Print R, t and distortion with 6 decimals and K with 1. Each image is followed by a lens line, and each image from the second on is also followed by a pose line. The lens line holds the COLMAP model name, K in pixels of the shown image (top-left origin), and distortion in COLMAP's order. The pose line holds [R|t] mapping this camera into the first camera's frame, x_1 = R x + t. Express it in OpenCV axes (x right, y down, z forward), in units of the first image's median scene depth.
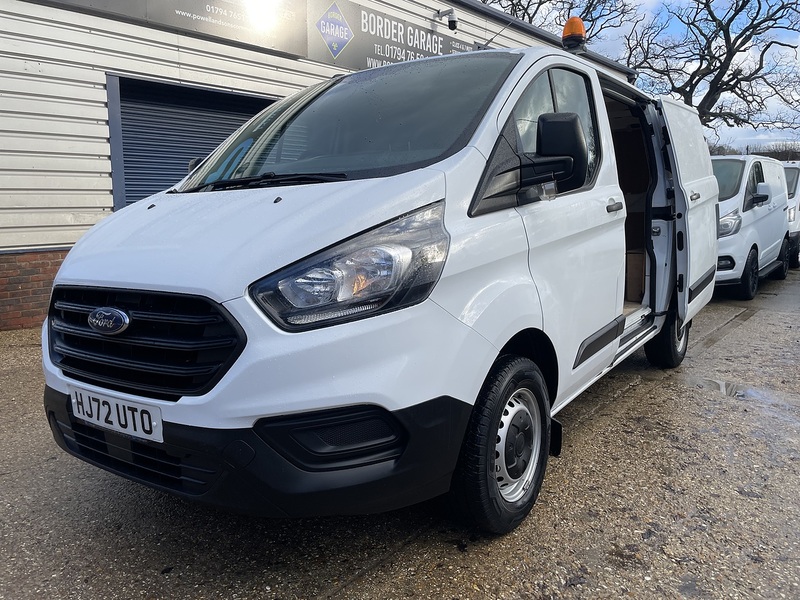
lens RADIAL K [[608.2, 0, 392.1], [0, 608.2, 293.7], [0, 0, 1]] dist [0.067142, -0.092698]
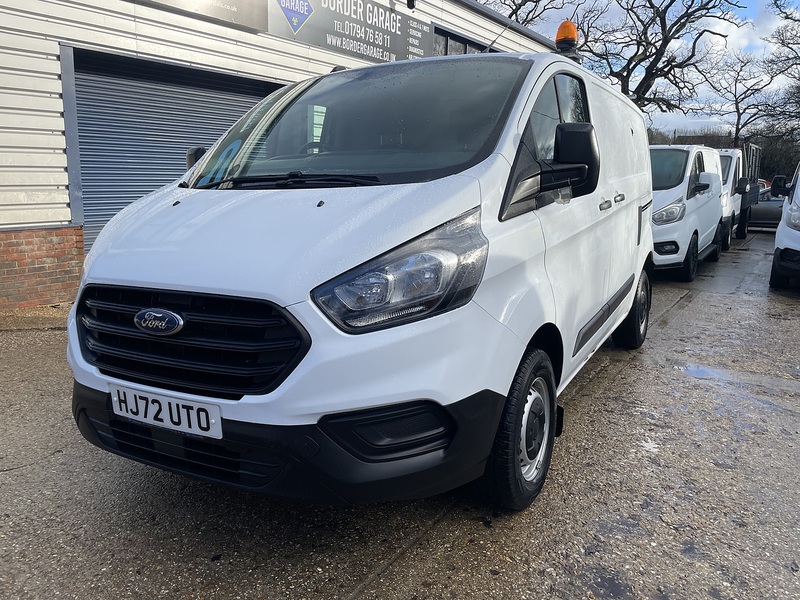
lens RADIAL K [[605.0, 0, 400.0], [0, 605.0, 300.0], [0, 0, 1]] dist [0.074281, -0.099633]
pose [[0.993988, -0.003409, 0.109434, -0.129290], [-0.002112, 0.998732, 0.050296, -0.032659], [-0.109467, -0.050225, 0.992721, -0.037035]]
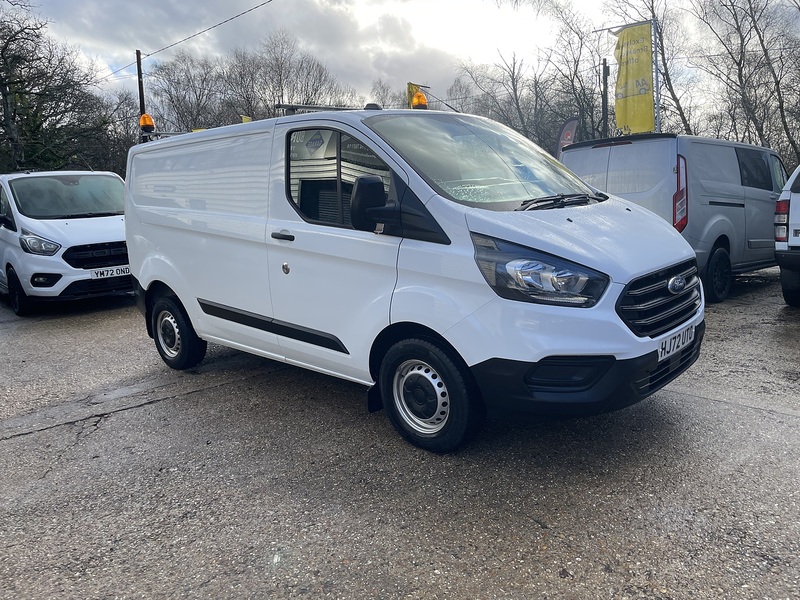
lens RADIAL K [[605.0, 0, 400.0], [0, 605.0, 300.0], [0, 0, 1]] dist [0.074281, -0.099633]
pose [[0.126118, -0.159856, 0.979051, -1.616026], [0.167719, 0.976159, 0.137779, -0.199244], [-0.977734, 0.146829, 0.149923, 1.107914]]
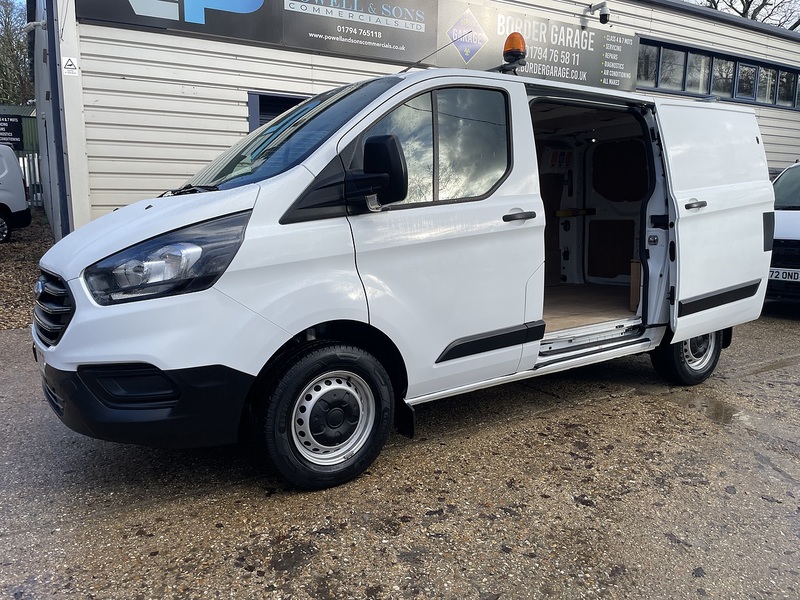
lens RADIAL K [[605.0, 0, 400.0], [0, 605.0, 300.0], [0, 0, 1]] dist [0.074281, -0.099633]
pose [[0.943644, 0.063303, -0.324851, 0.591986], [-0.058521, 0.997986, 0.024481, -0.013910], [0.325747, -0.004091, 0.945448, -0.053376]]
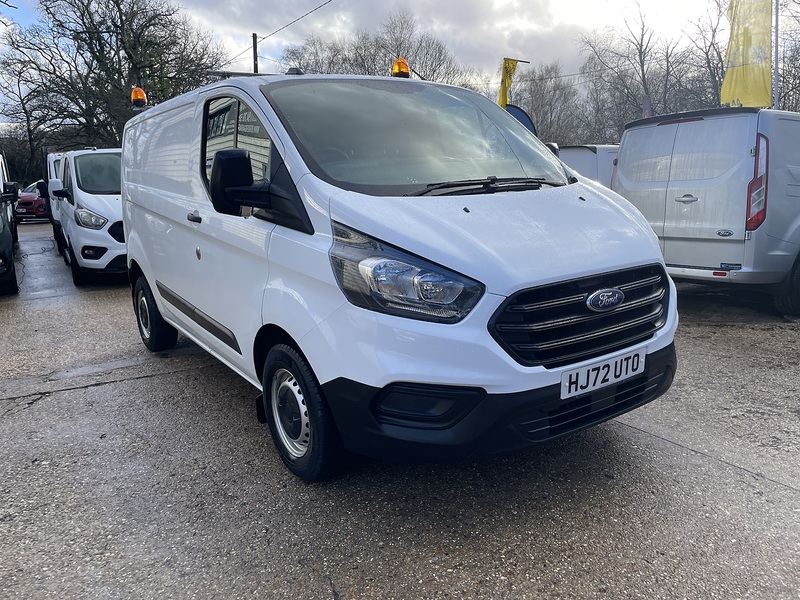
lens RADIAL K [[605.0, 0, 400.0], [0, 605.0, 300.0], [0, 0, 1]] dist [0.074281, -0.099633]
pose [[0.335571, -0.171689, 0.926237, -1.305921], [0.138835, 0.981527, 0.131639, -0.132216], [-0.931728, 0.084420, 0.353208, 0.710054]]
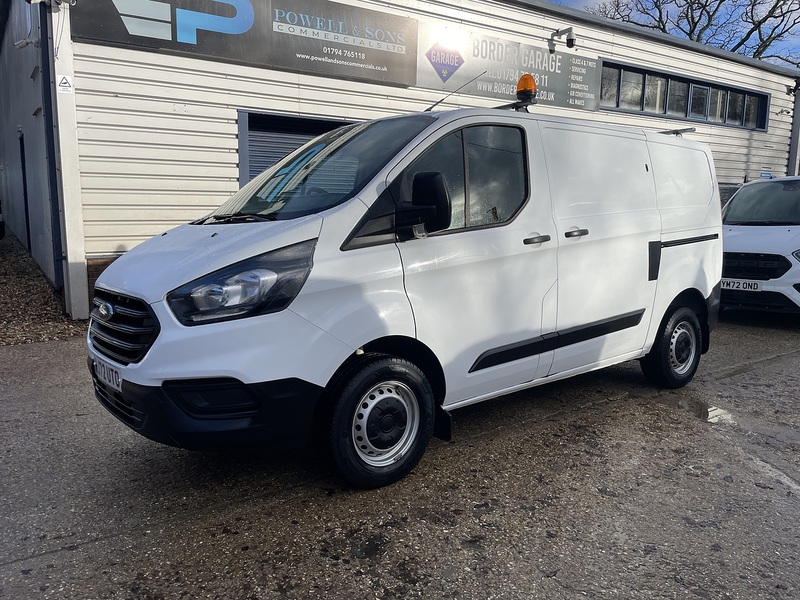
lens RADIAL K [[604.7, 0, 400.4], [0, 604.7, 297.3], [0, 0, 1]] dist [0.072191, -0.094068]
pose [[0.964509, 0.049508, -0.259368, 0.478358], [-0.050356, 0.998726, 0.003378, -0.025622], [0.259204, 0.009802, 0.965773, -0.213109]]
